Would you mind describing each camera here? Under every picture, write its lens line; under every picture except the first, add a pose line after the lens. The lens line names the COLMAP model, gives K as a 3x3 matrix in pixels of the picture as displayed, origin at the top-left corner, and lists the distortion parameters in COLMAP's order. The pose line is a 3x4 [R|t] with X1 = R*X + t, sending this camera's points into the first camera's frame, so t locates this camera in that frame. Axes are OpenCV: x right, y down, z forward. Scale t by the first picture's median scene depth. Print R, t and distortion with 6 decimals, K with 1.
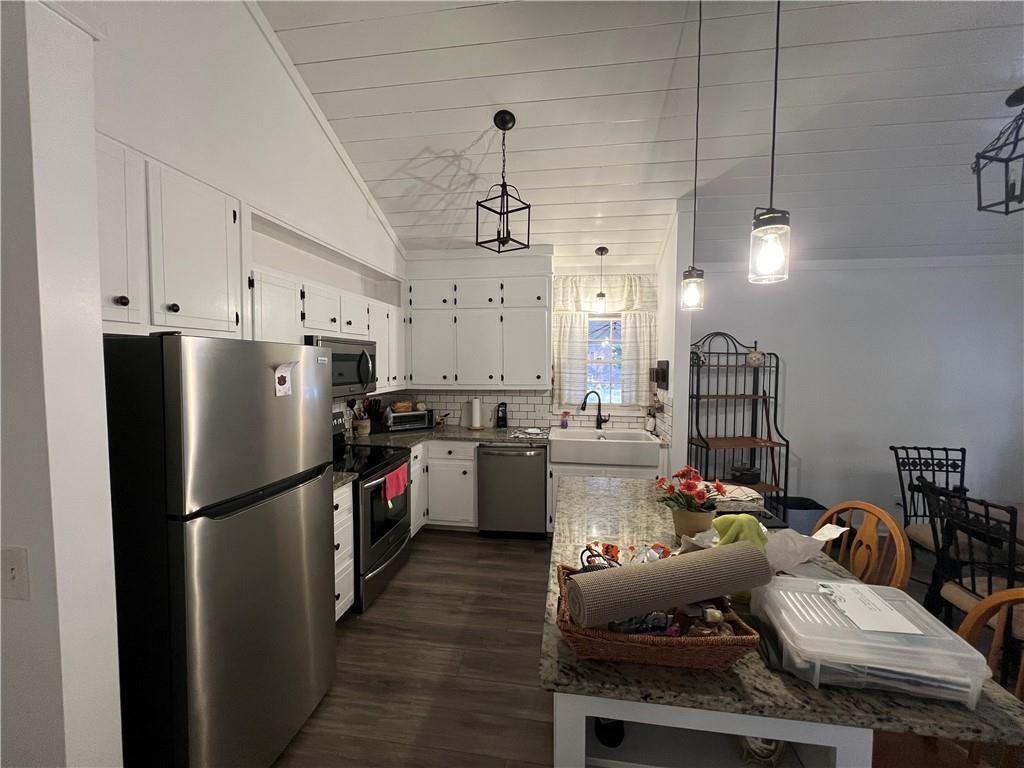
lens RADIAL K [[411.2, 0, 510.3], [0, 411.2, 384.2], [0, 0, 1]] dist [-0.001283, -0.000236]
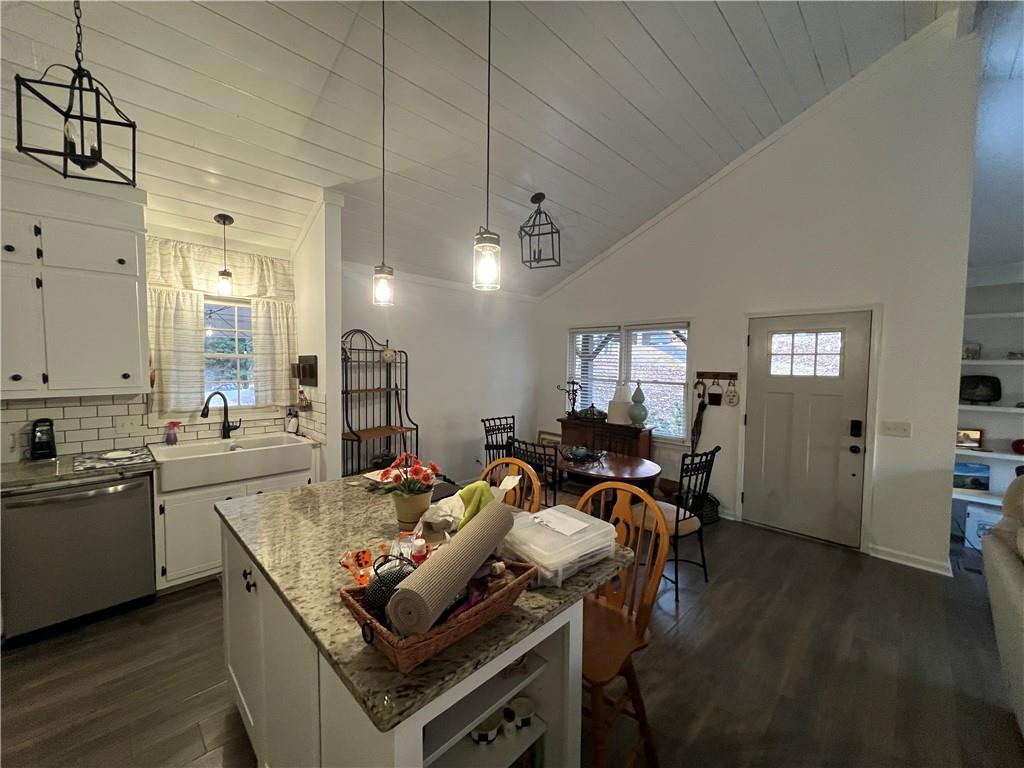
lens RADIAL K [[411.2, 0, 508.6], [0, 411.2, 384.6], [0, 0, 1]] dist [-0.001283, -0.000236]
pose [[0.592321, -0.037042, 0.804850, -0.161947], [0.033690, 0.999208, 0.021193, 0.005969], [-0.804998, 0.014562, 0.593099, 0.105715]]
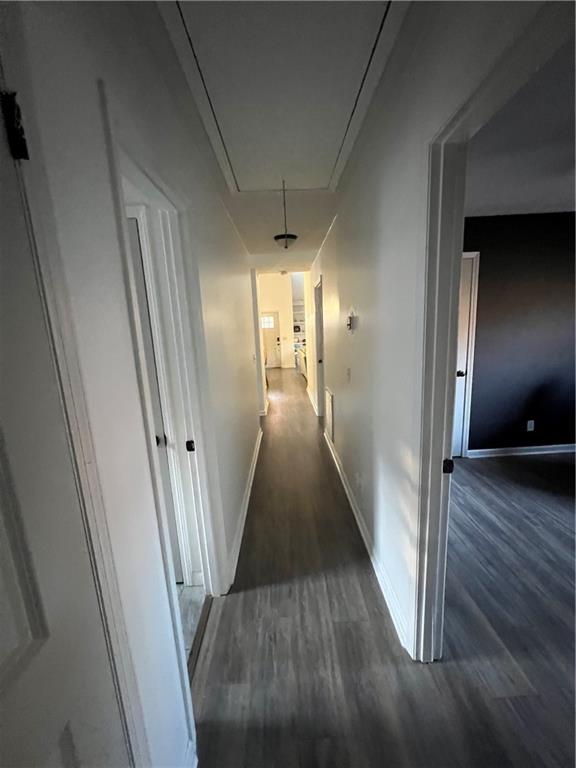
lens RADIAL K [[308.4, 0, 287.7], [0, 308.4, 383.6], [0, 0, 1]] dist [-0.001283, -0.000236]
pose [[-0.178329, -0.176911, 0.967937, -0.601513], [0.100505, 0.975285, 0.196770, 0.001580], [-0.978825, 0.132373, -0.156141, 0.192651]]
